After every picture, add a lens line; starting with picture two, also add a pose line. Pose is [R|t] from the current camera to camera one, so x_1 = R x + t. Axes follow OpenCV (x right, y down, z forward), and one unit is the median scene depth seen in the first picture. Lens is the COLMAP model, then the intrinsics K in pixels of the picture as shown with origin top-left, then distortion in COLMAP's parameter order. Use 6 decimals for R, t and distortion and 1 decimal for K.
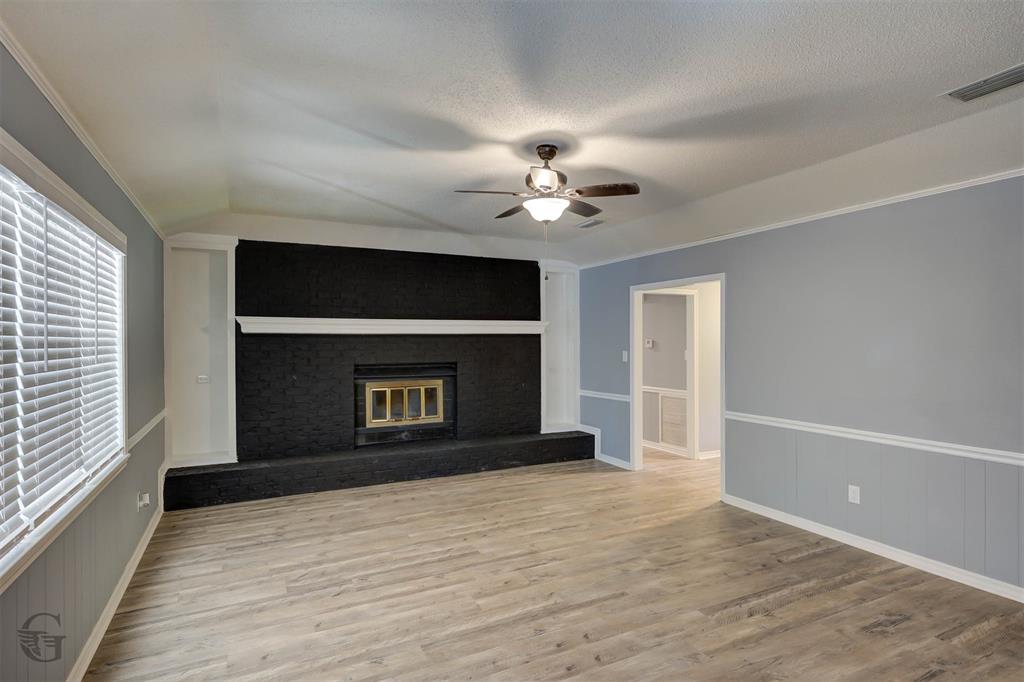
lens RADIAL K [[546.6, 0, 514.4], [0, 546.6, 340.5], [0, 0, 1]] dist [0.000636, 0.000188]
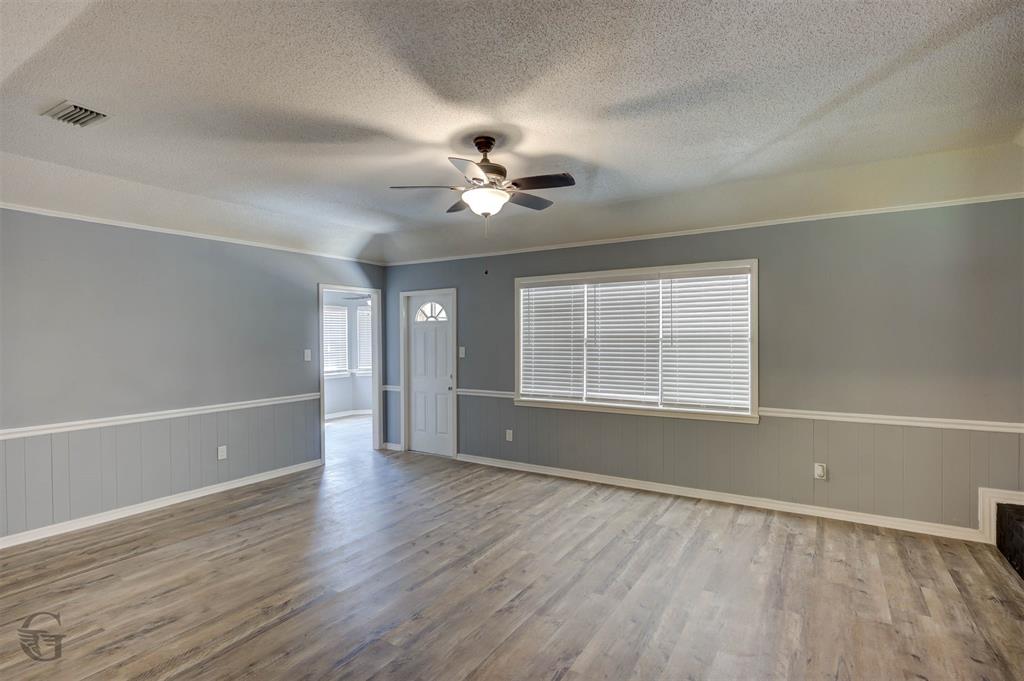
lens RADIAL K [[500.4, 0, 515.7], [0, 500.4, 340.7], [0, 0, 1]] dist [-0.001175, -0.000020]
pose [[-0.852485, 0.013925, -0.522565, 0.486417], [0.010396, 0.999899, 0.009686, -0.001023], [0.522648, 0.002825, -0.852544, 1.799127]]
